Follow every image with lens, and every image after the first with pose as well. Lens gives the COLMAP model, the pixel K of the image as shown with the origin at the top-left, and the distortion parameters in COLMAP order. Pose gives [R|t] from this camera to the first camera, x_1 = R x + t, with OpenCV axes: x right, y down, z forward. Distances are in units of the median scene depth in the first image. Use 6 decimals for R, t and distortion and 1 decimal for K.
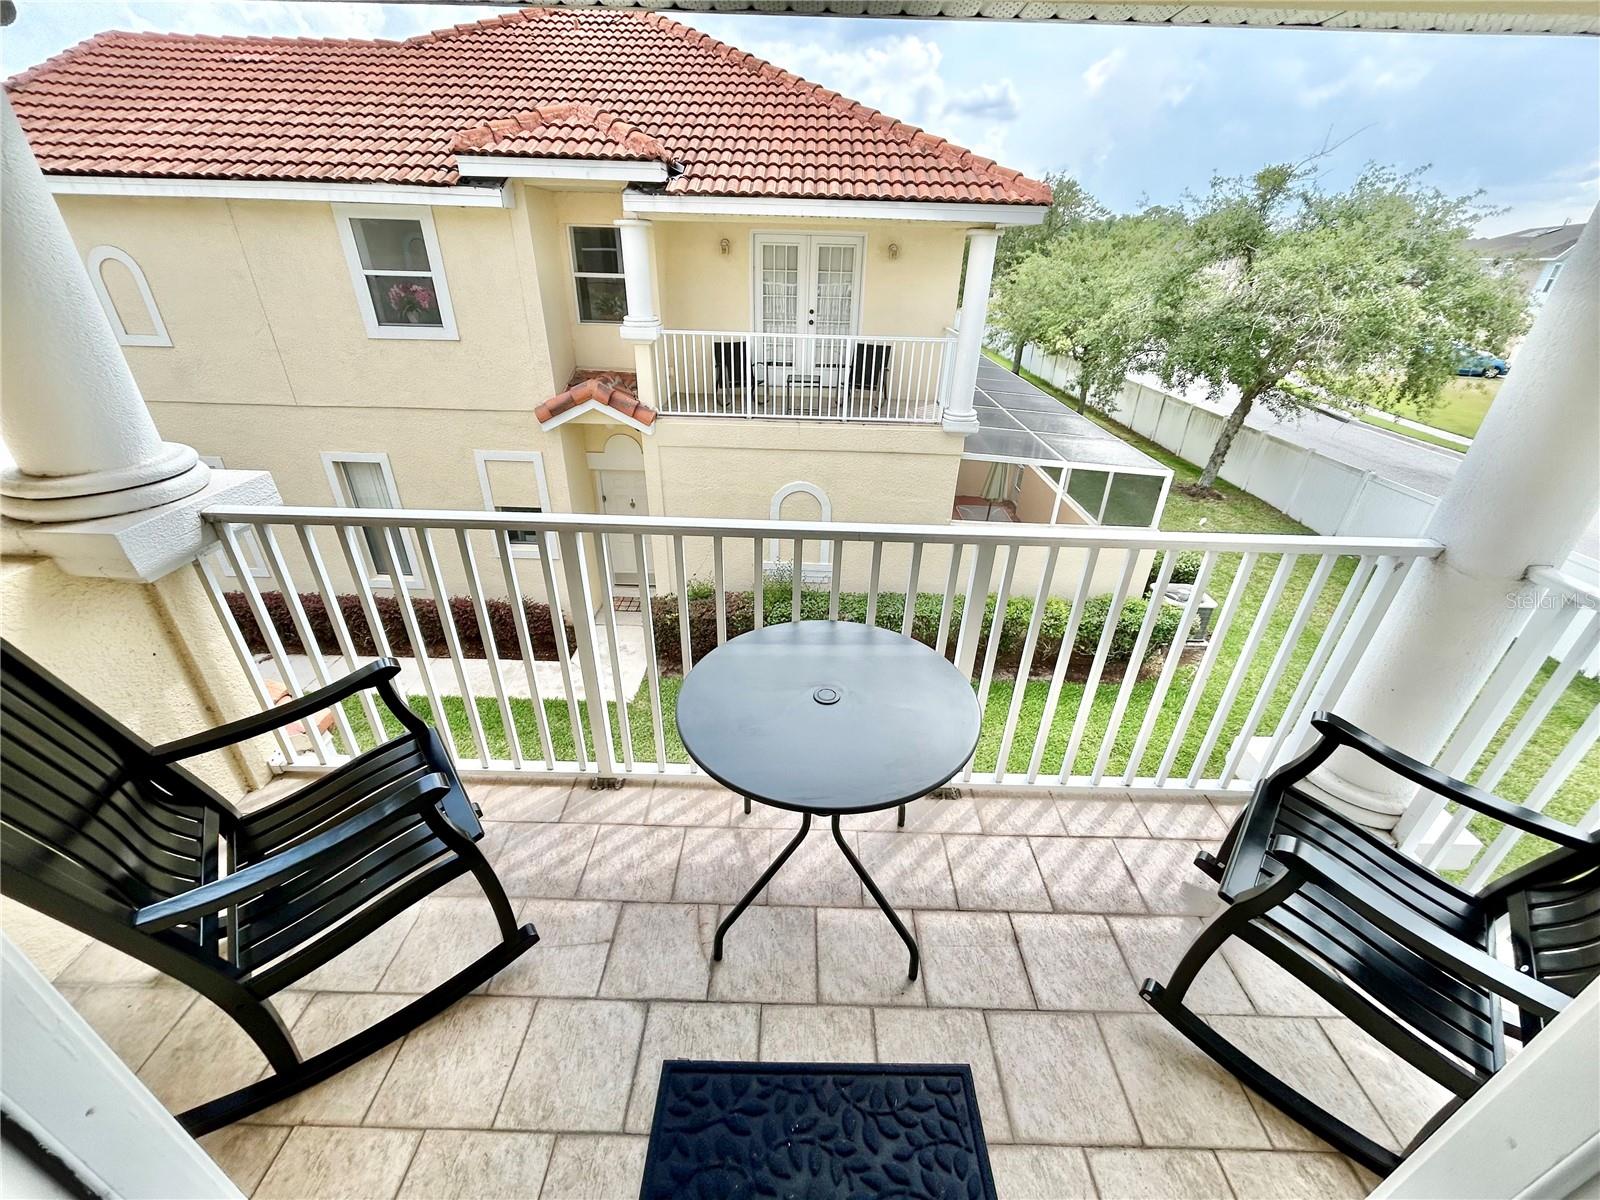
lens RADIAL K [[647.3, 0, 800.5], [0, 647.3, 601.4], [0, 0, 1]] dist [0.000312, -0.000300]
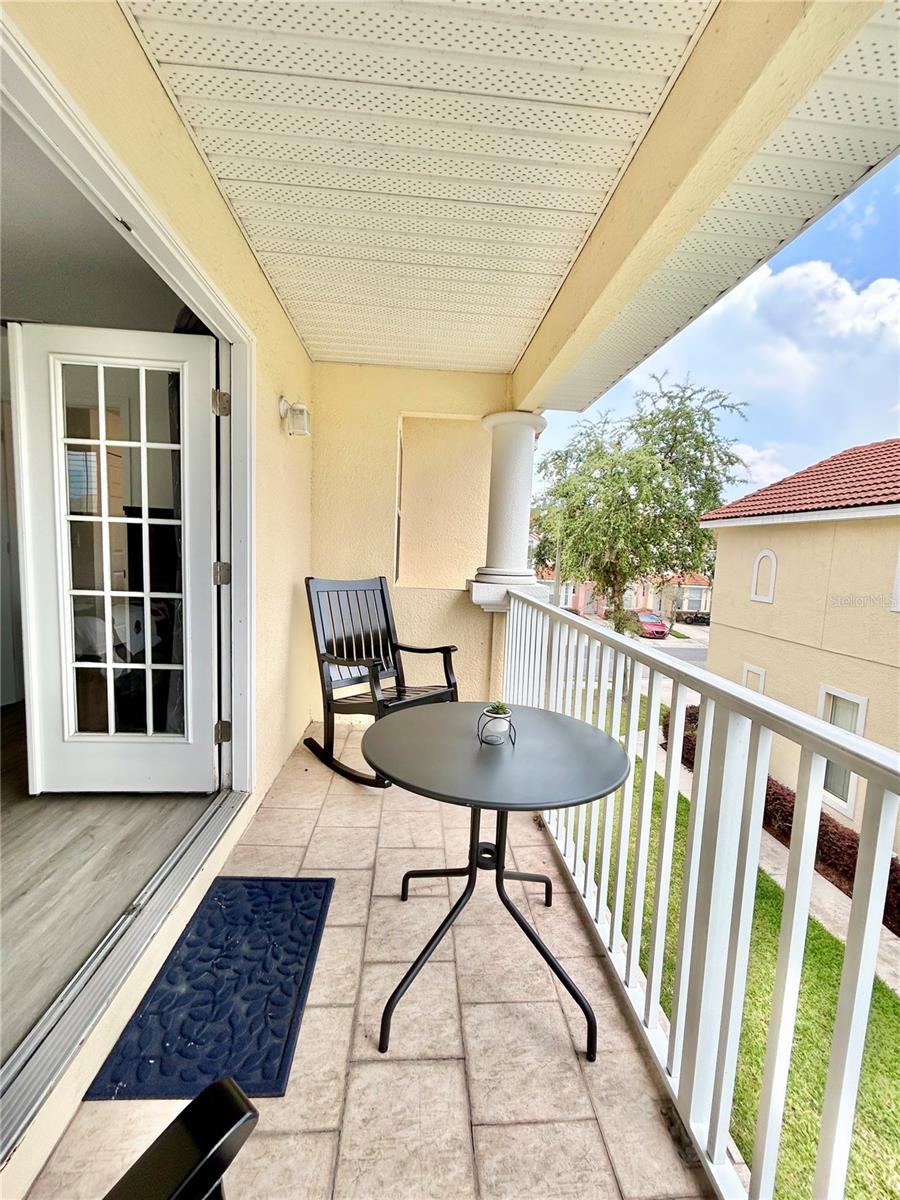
lens RADIAL K [[485.5, 0, 452.4], [0, 485.5, 597.4], [0, 0, 1]] dist [0.000312, -0.000300]
pose [[0.086216, 0.078883, -0.993149, 0.919416], [-0.517133, 0.855594, 0.023065, -0.056887], [0.851552, 0.511601, 0.114559, 0.740131]]
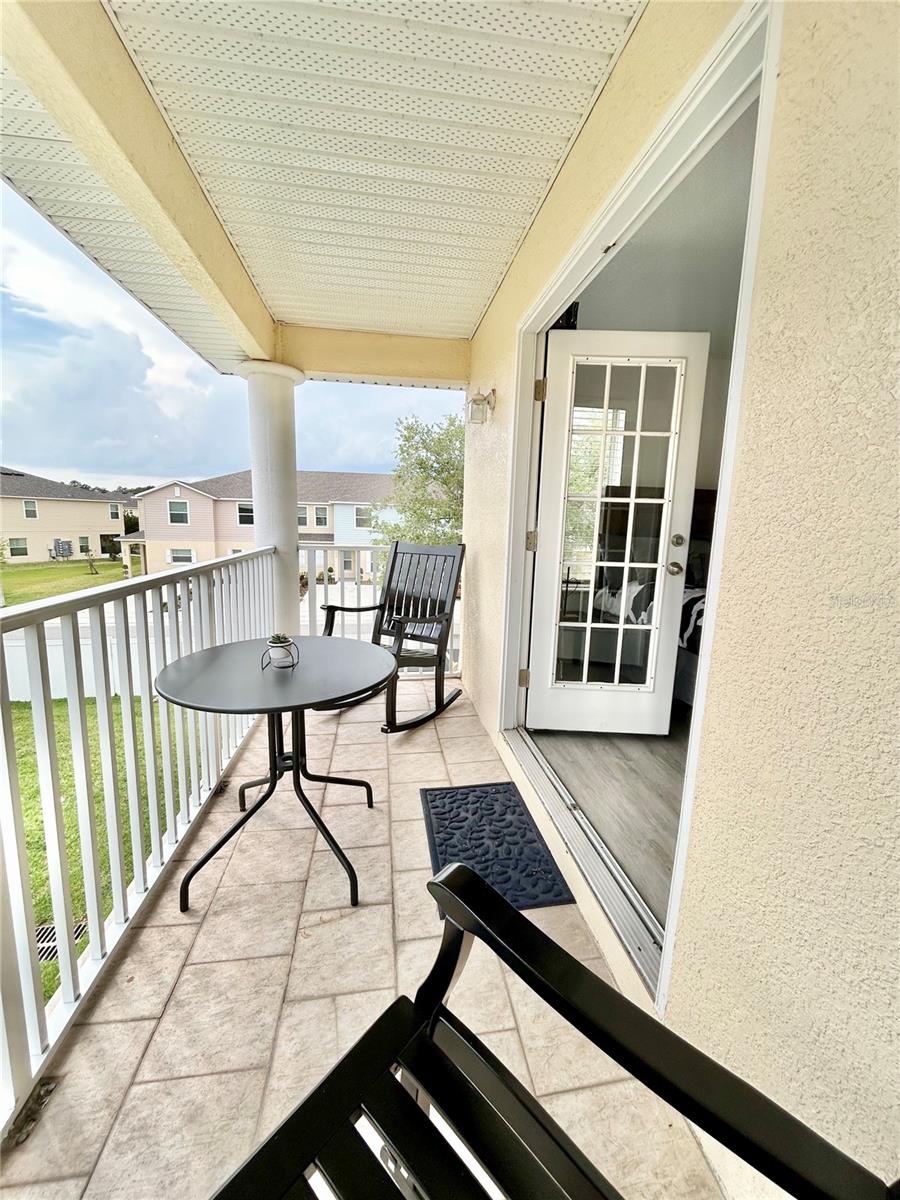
lens RADIAL K [[485.5, 0, 451.2], [0, 485.5, 599.1], [0, 0, 1]] dist [0.000312, -0.000300]
pose [[-0.152022, -0.188949, 0.970148, -1.010903], [0.451650, 0.859801, 0.238231, -0.057059], [-0.879148, 0.474383, -0.045370, 0.708511]]
